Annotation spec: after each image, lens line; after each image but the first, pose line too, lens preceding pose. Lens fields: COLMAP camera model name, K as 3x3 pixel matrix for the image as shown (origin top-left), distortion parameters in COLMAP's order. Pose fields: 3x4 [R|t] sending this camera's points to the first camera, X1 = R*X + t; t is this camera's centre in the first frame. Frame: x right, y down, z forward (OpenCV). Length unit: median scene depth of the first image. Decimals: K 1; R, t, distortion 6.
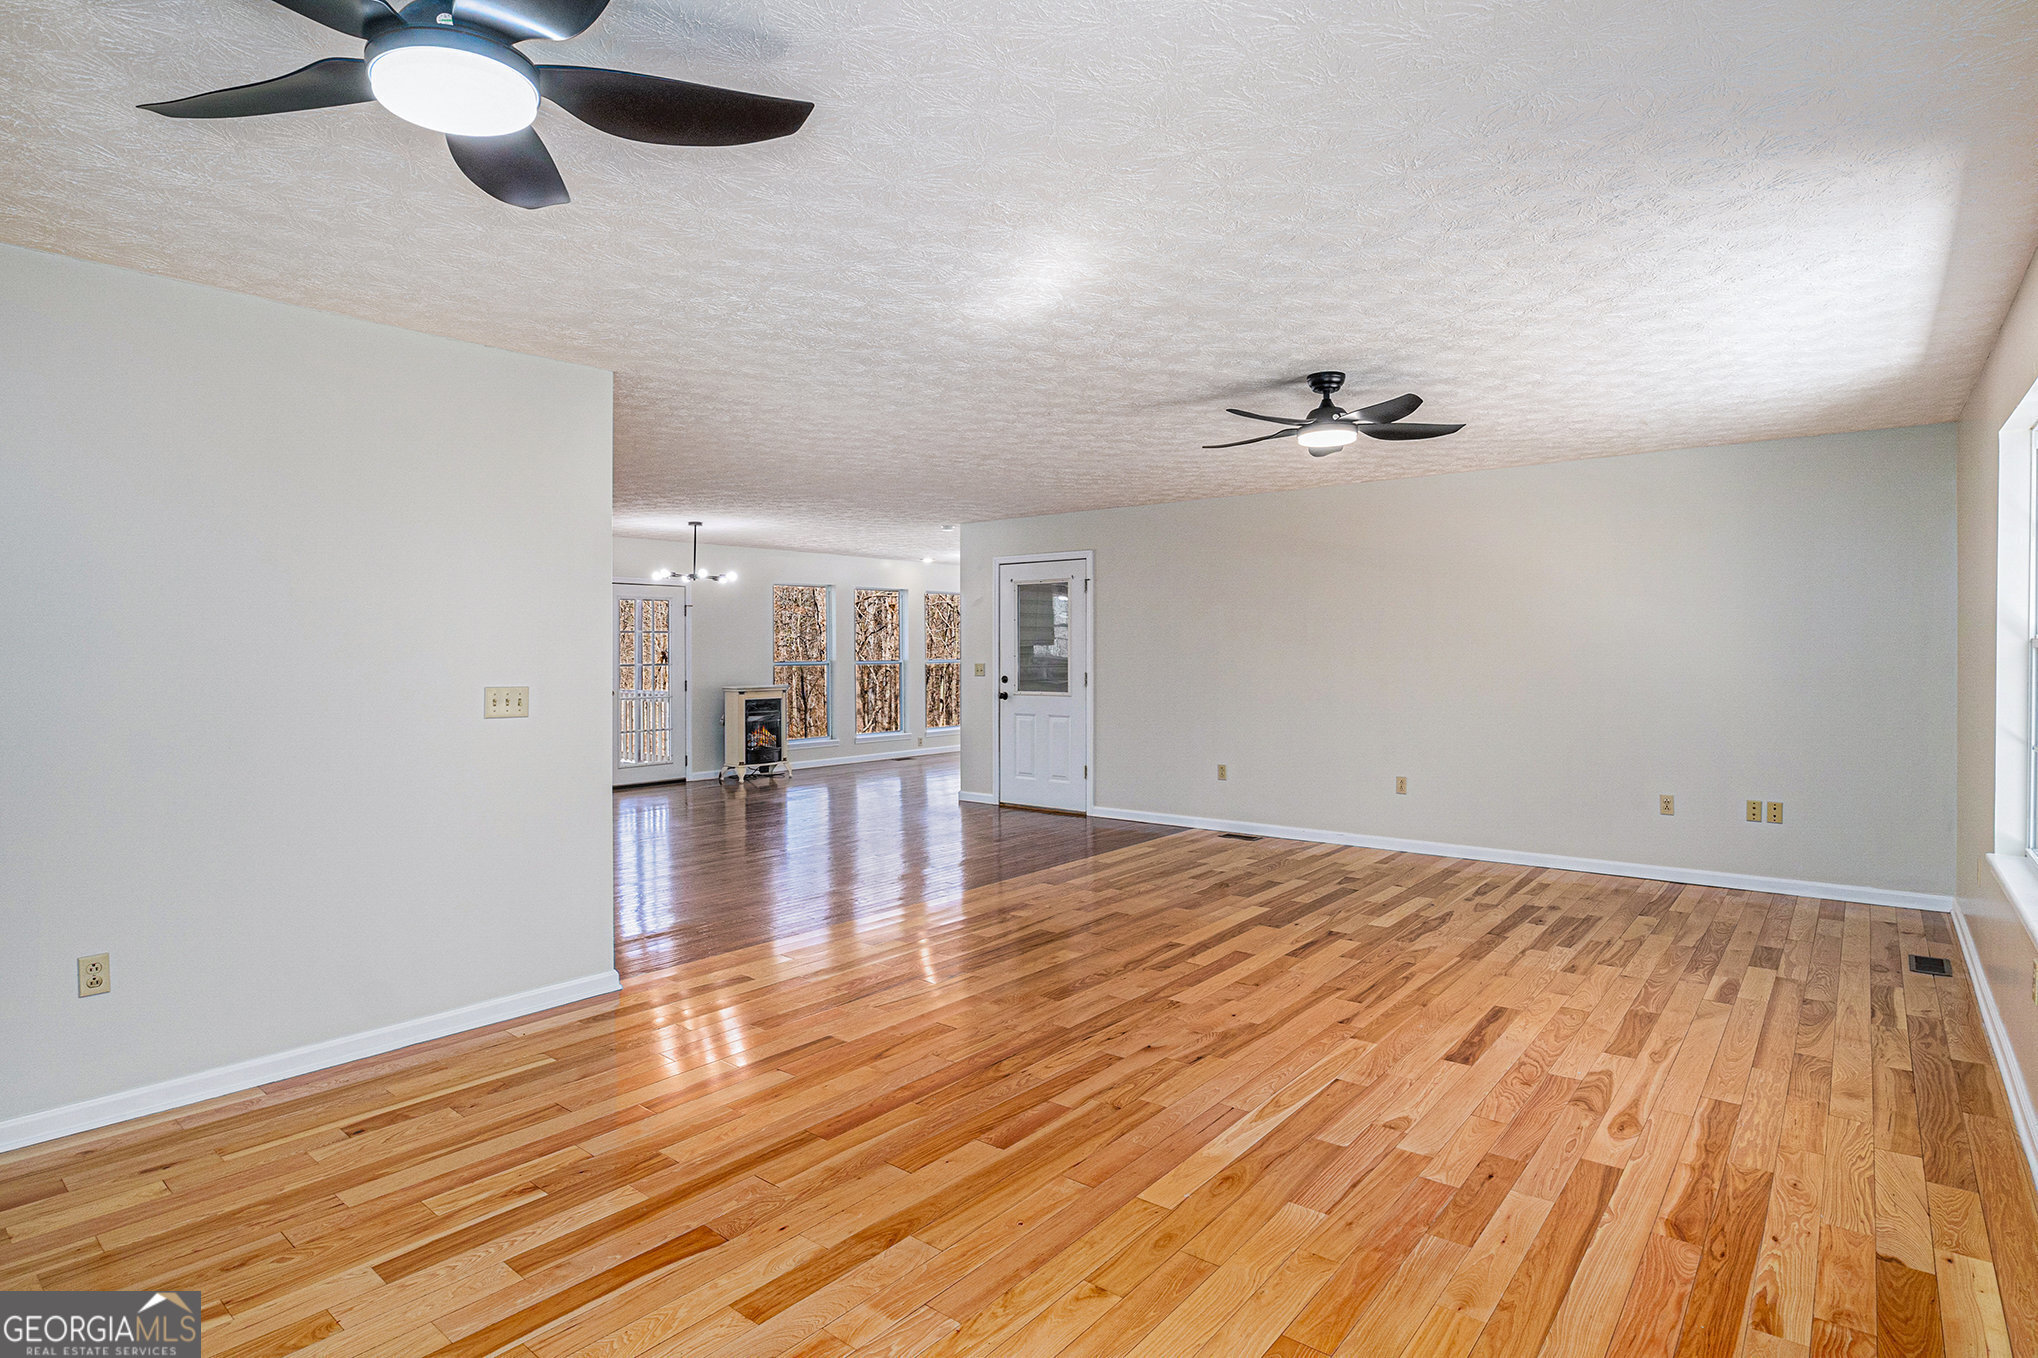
lens RADIAL K [[1041.2, 0, 1021.7], [0, 1041.2, 664.1], [0, 0, 1]] dist [-0.020263, 0.000982]
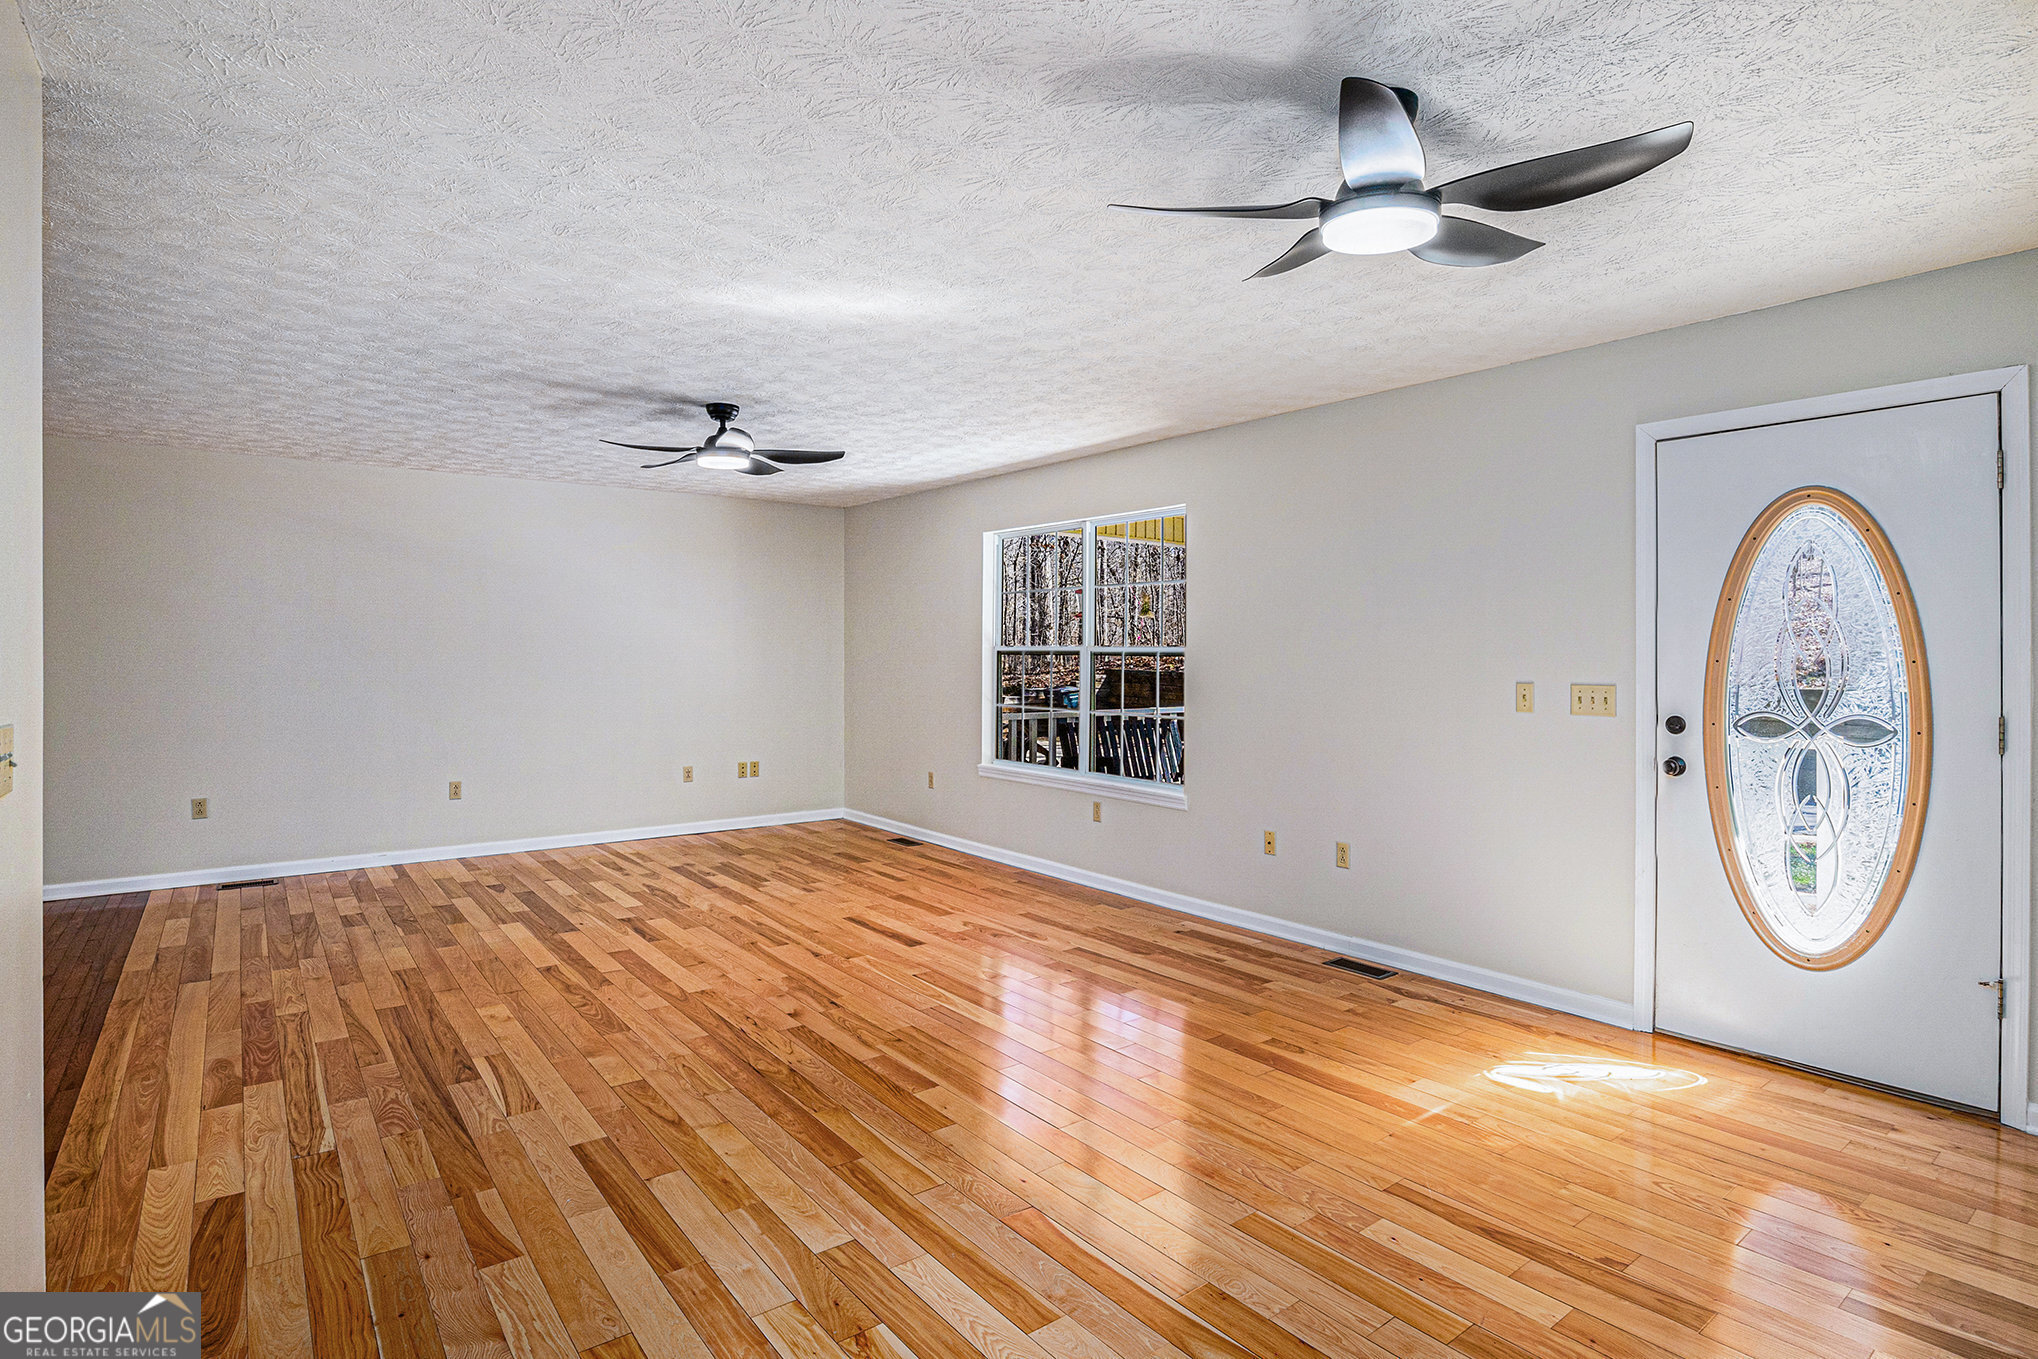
lens RADIAL K [[1041.2, 0, 1021.7], [0, 1041.2, 664.6], [0, 0, 1]] dist [-0.020263, 0.000982]
pose [[0.231791, -0.006267, 0.972745, -0.903860], [0.008277, 0.999956, 0.004470, -0.001162], [-0.972730, 0.007016, 0.231833, 0.522948]]
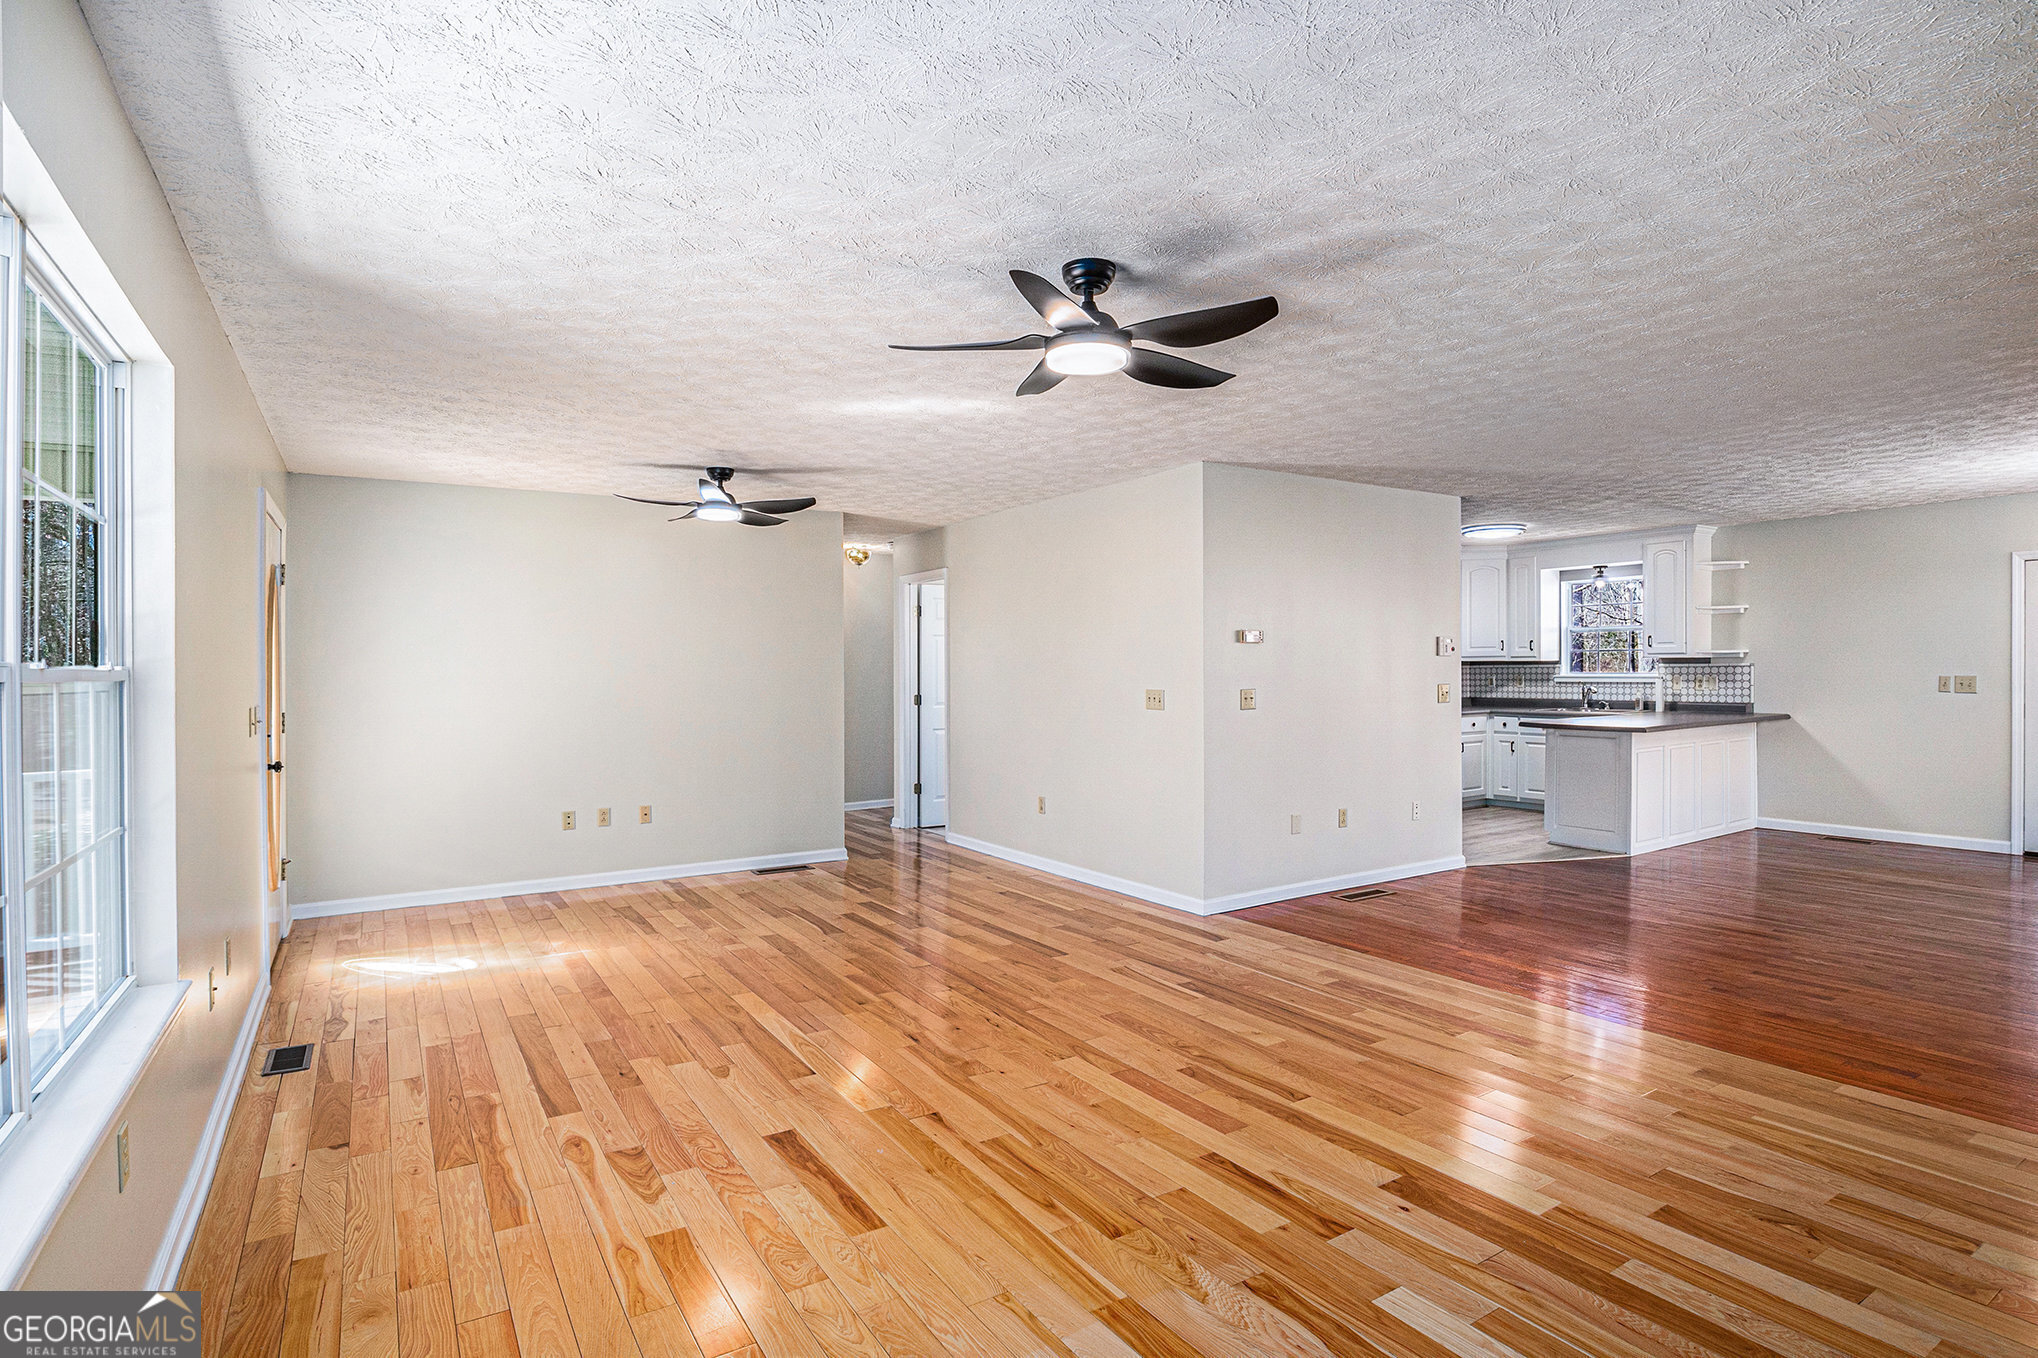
lens RADIAL K [[1041.2, 0, 1021.7], [0, 1041.2, 664.1], [0, 0, 1]] dist [-0.020263, 0.000982]
pose [[-0.322317, 0.000430, -0.946632, 1.177926], [0.003590, 0.999993, -0.000769, -0.017984], [0.946625, -0.003647, -0.322316, 1.462321]]
